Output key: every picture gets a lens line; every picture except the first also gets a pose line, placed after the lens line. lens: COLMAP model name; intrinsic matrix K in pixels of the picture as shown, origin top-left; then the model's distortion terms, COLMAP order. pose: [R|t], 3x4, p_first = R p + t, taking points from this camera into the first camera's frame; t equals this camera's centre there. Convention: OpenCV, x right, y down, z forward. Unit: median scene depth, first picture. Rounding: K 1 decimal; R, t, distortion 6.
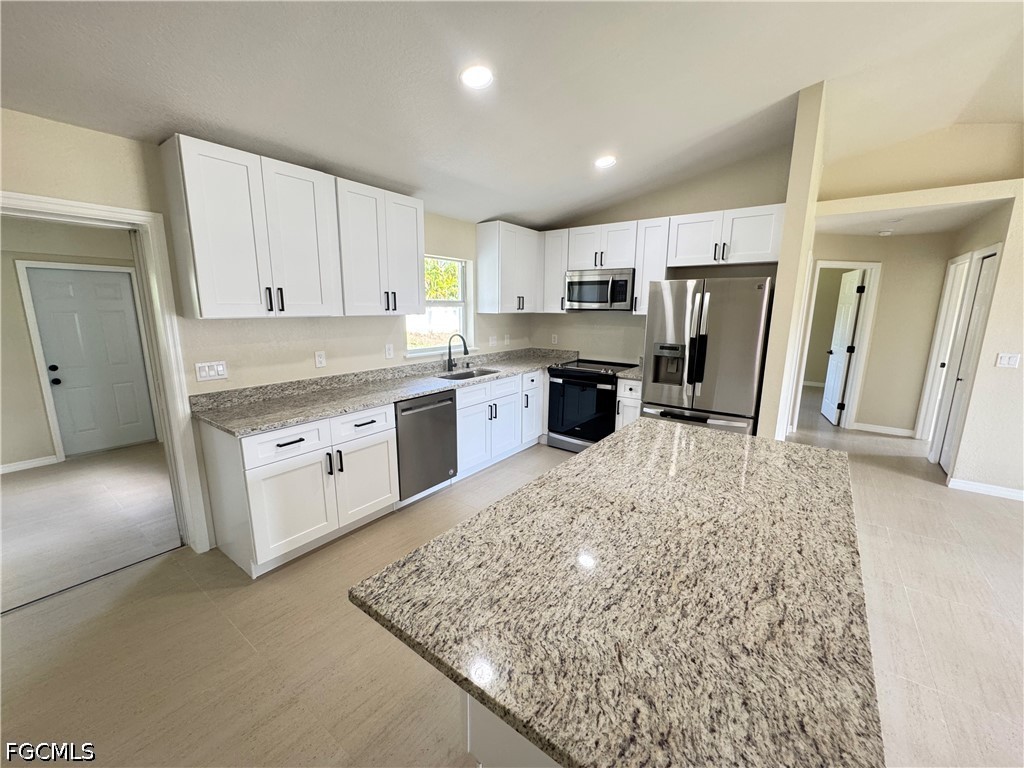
lens RADIAL K [[409.1, 0, 511.8], [0, 409.1, 385.2], [0, 0, 1]] dist [-0.005673, 0.001121]
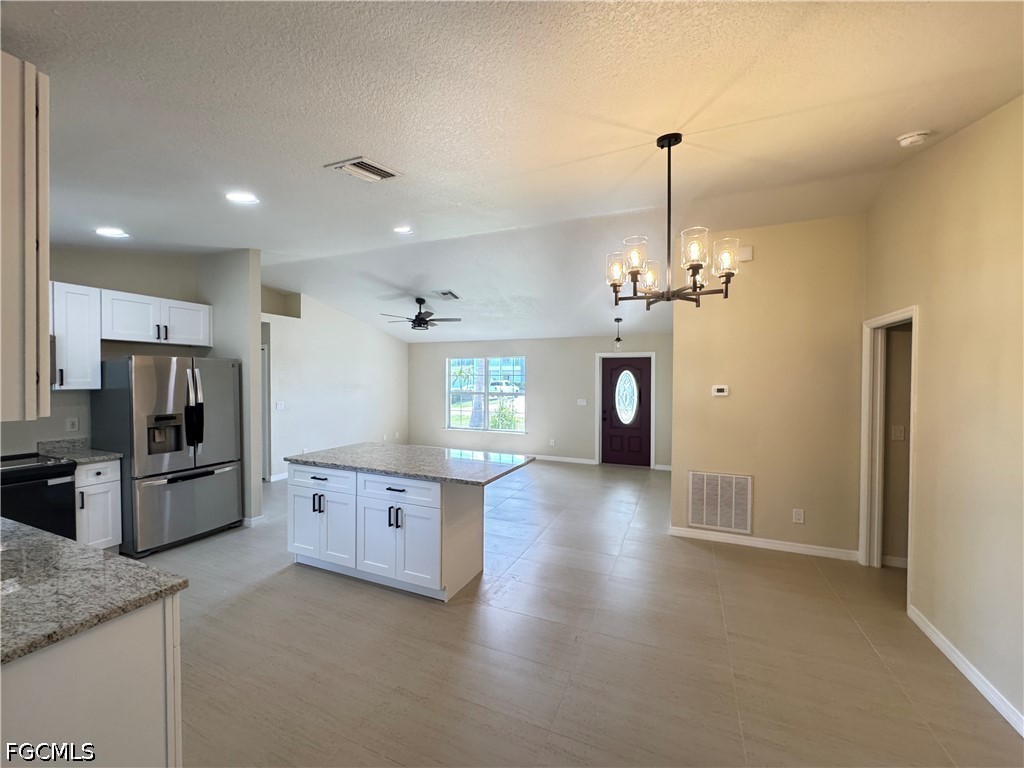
lens RADIAL K [[409.1, 0, 511.3], [0, 409.1, 384.7], [0, 0, 1]] dist [-0.005673, 0.001121]
pose [[-0.234312, -0.022002, 0.971912, -0.875513], [0.180914, 0.981293, 0.065829, -0.085206], [-0.955179, 0.191257, -0.225949, 0.368044]]
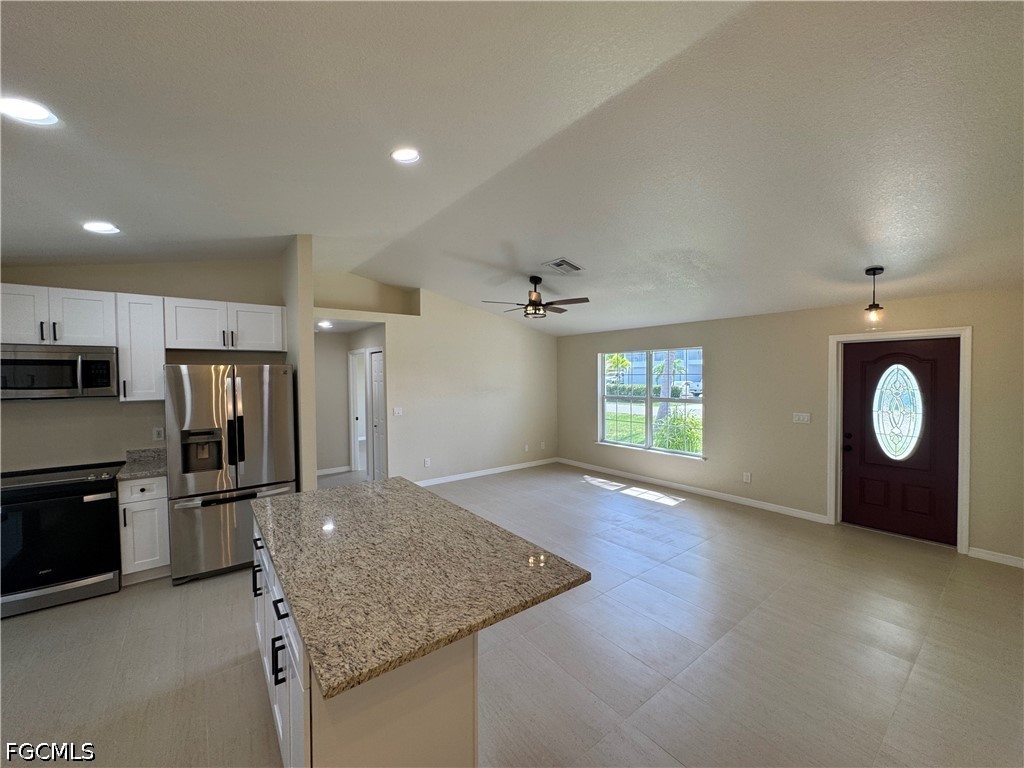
lens RADIAL K [[409.1, 0, 513.0], [0, 409.1, 384.8], [0, 0, 1]] dist [-0.005673, 0.001121]
pose [[0.264602, -0.033763, 0.963766, -0.348334], [0.195255, 0.980563, -0.019256, -0.042219], [-0.944384, 0.193275, 0.266052, 0.030940]]
